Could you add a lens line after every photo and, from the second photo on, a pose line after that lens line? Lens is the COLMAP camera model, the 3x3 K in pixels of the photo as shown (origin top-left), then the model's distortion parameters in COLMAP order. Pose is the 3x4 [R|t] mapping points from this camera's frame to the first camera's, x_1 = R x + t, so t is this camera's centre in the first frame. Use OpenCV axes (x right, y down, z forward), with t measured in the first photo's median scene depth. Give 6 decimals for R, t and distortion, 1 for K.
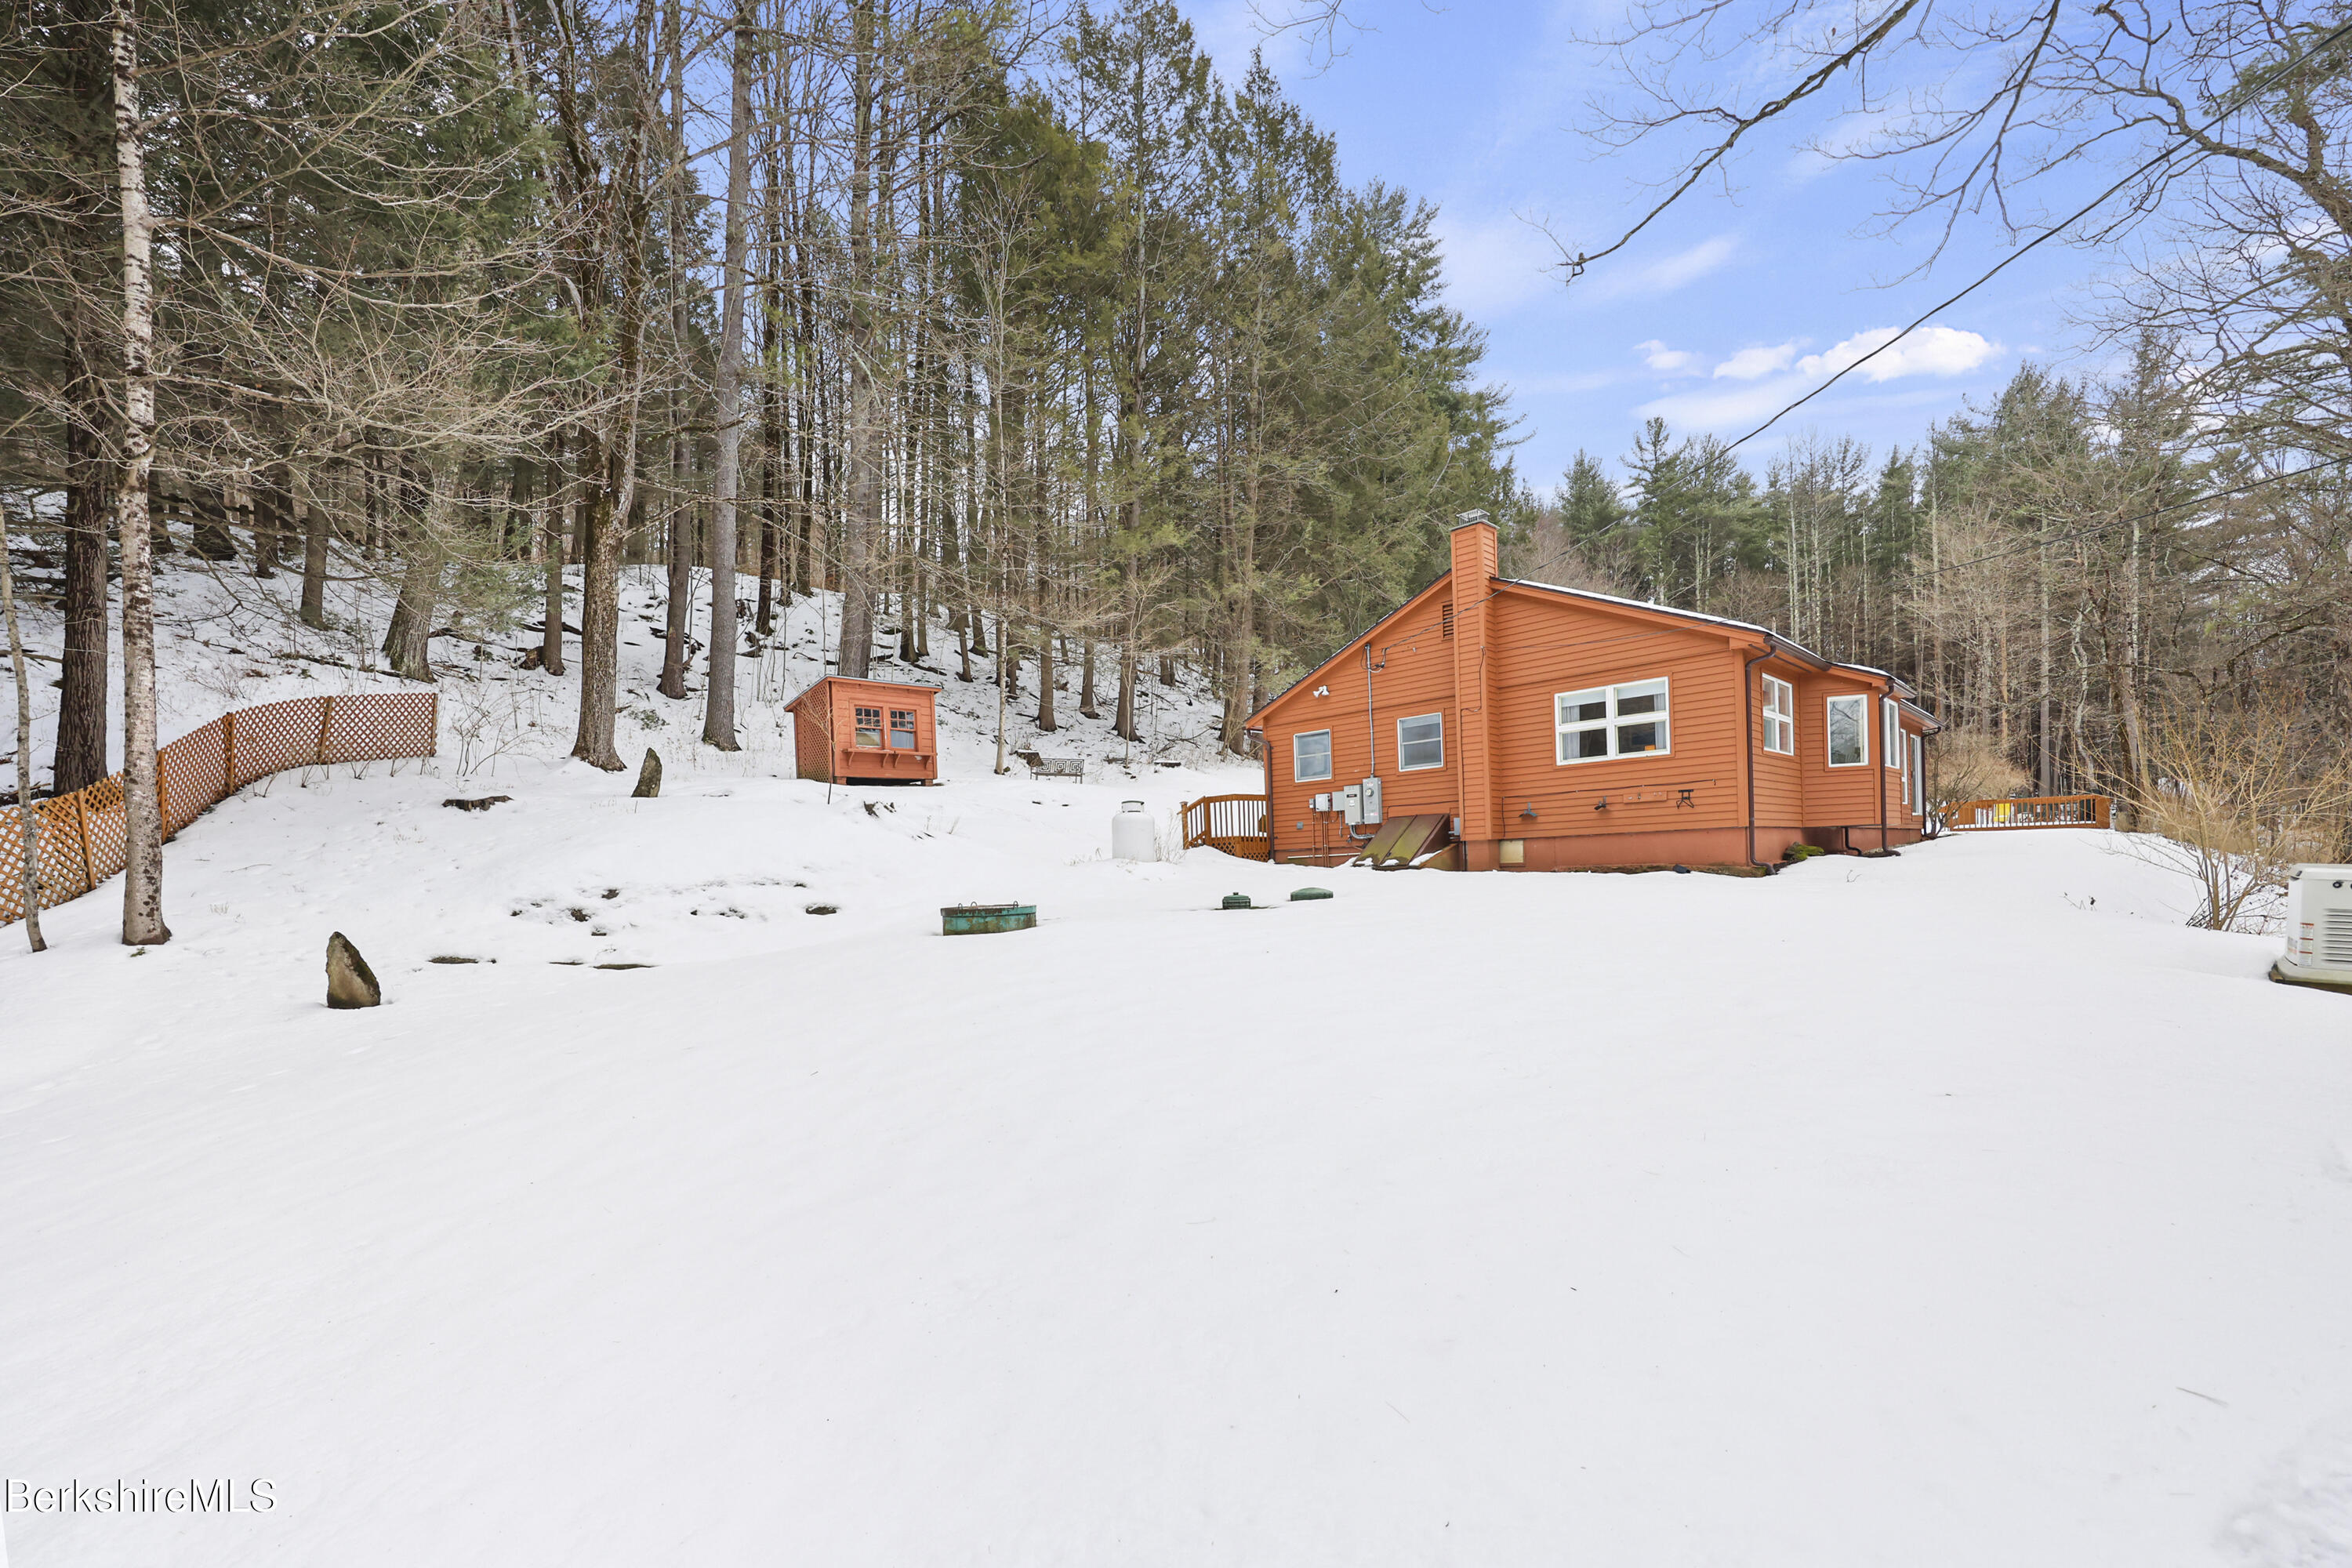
lens RADIAL K [[955.6, 0, 1179.5], [0, 955.6, 795.3], [0, 0, 1]] dist [0.000346, 0.000032]
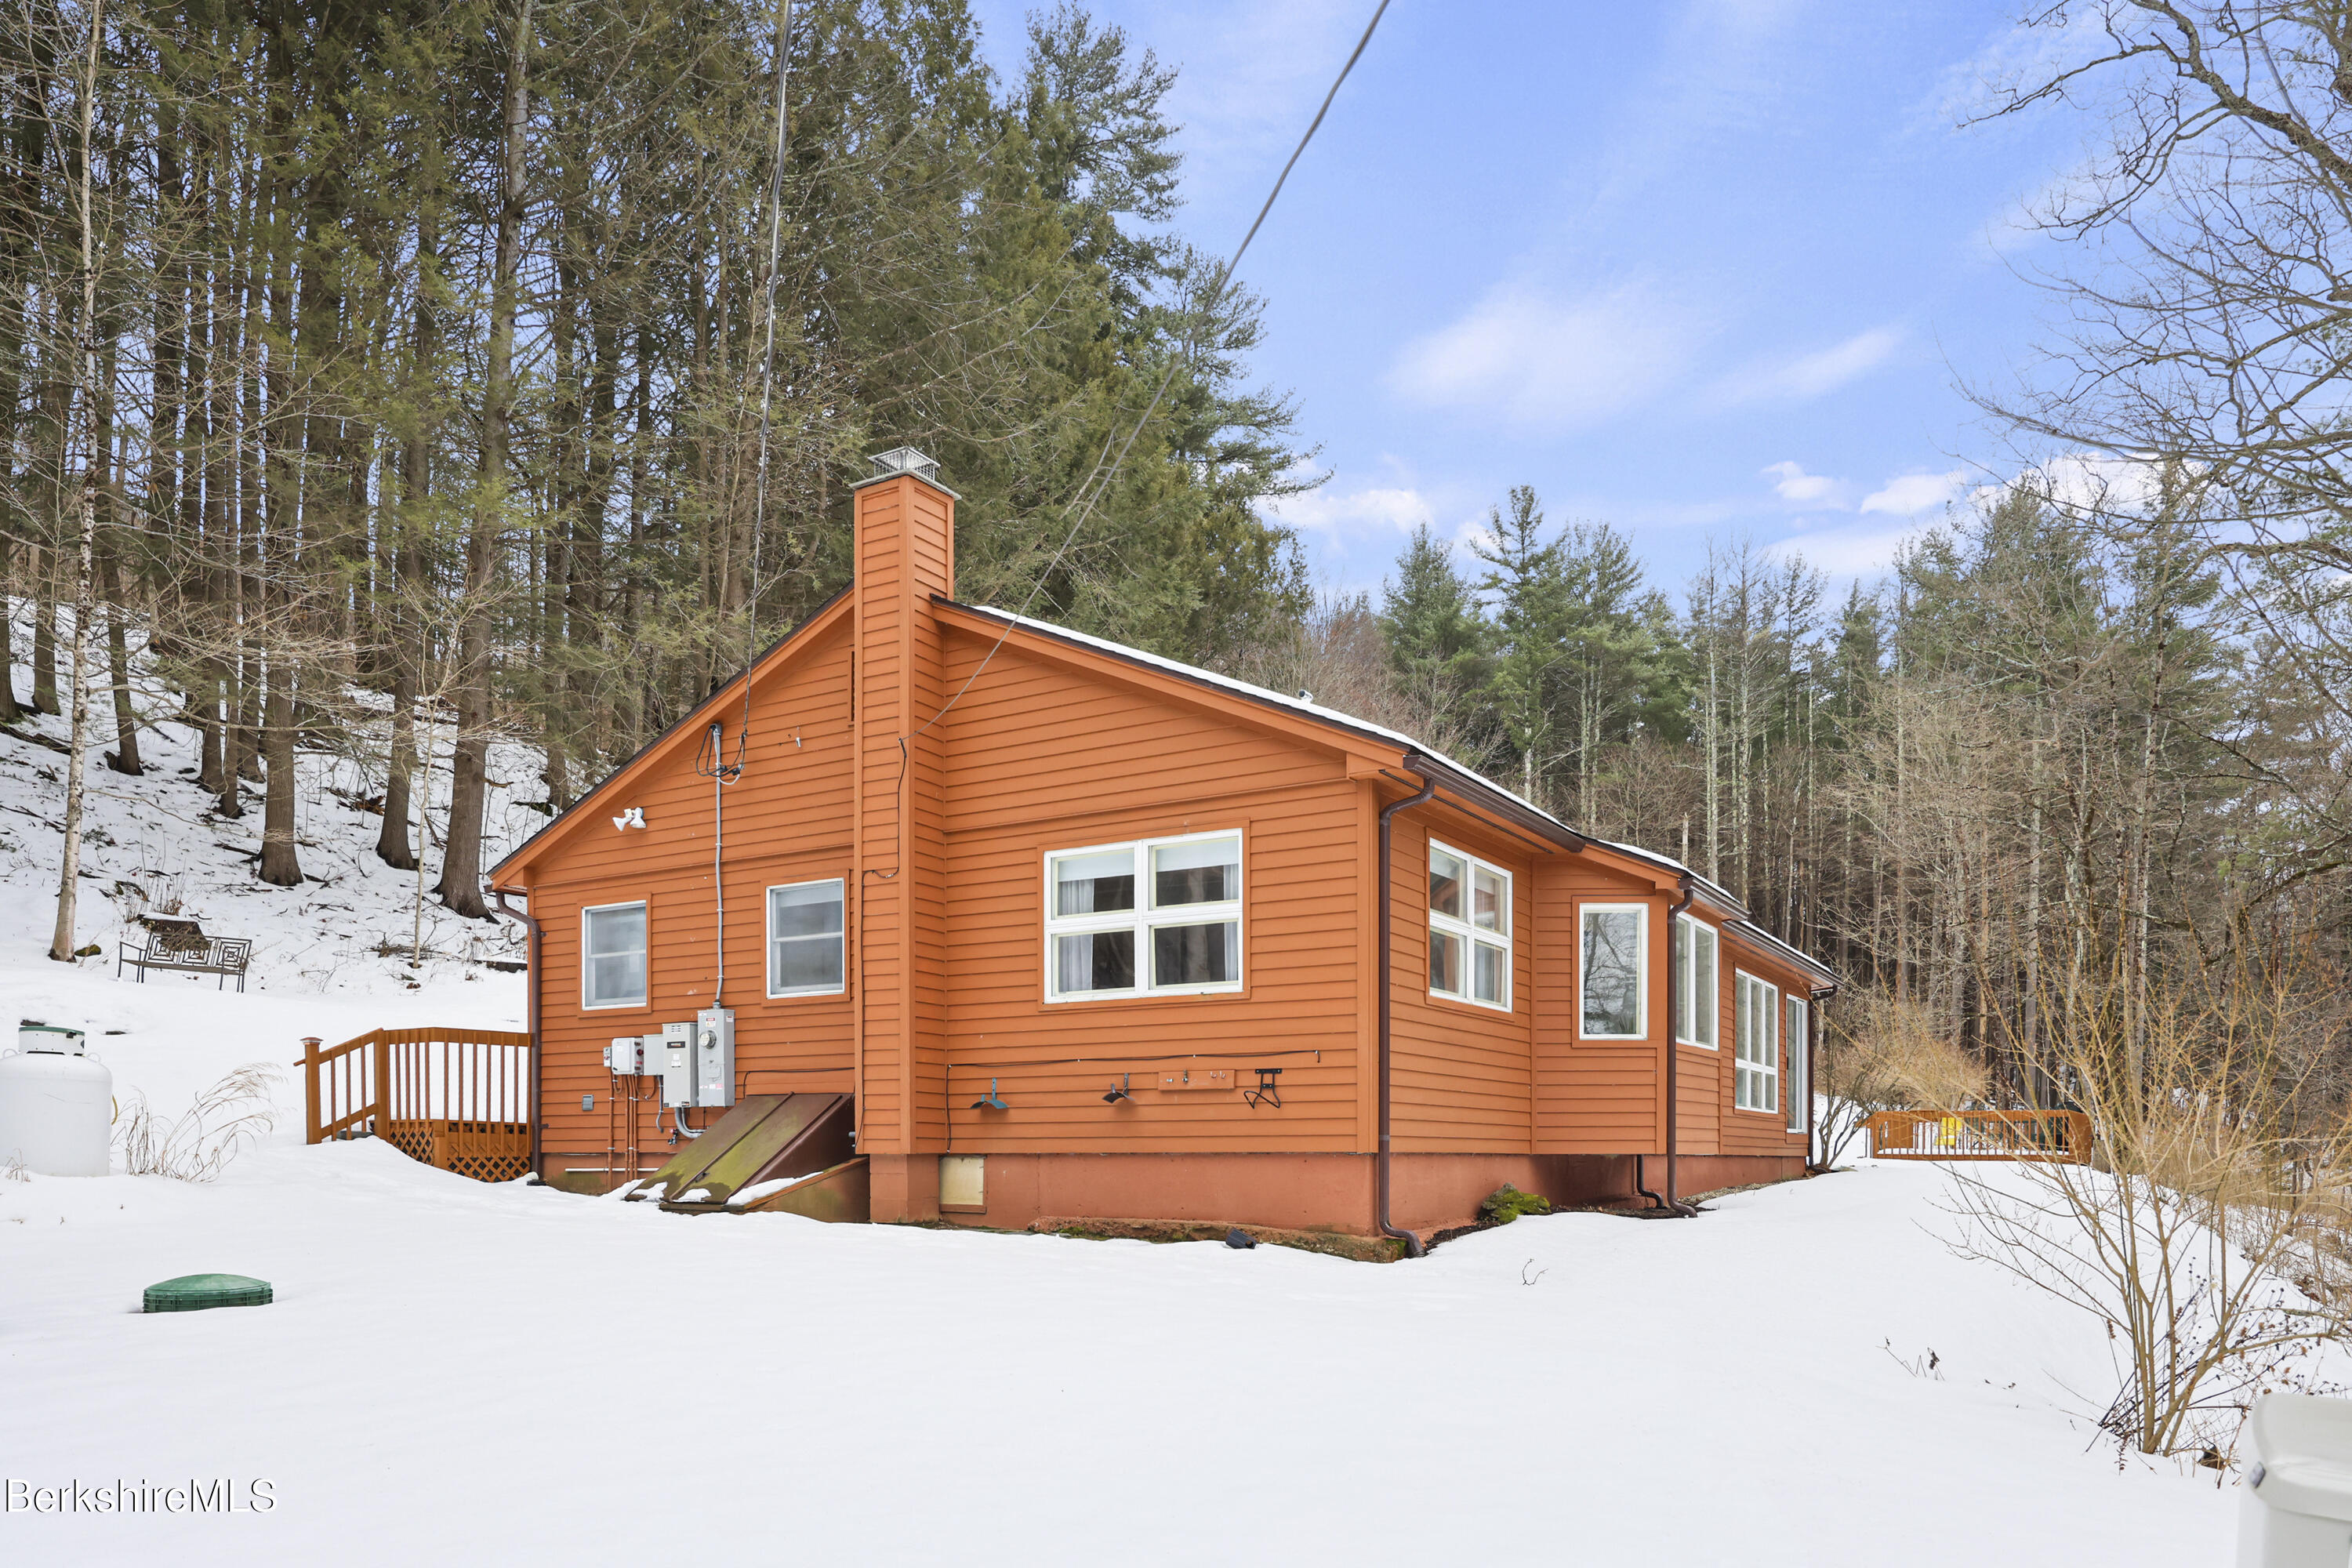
lens RADIAL K [[1545.7, 0, 1174.8], [0, 1545.7, 966.9], [0, 0, 1]] dist [0.003319, 0.002151]
pose [[0.974453, 0.066095, 0.214646, 0.255597], [-0.055125, 0.996868, -0.056700, -0.008161], [-0.217721, 0.043419, 0.975045, 0.209380]]
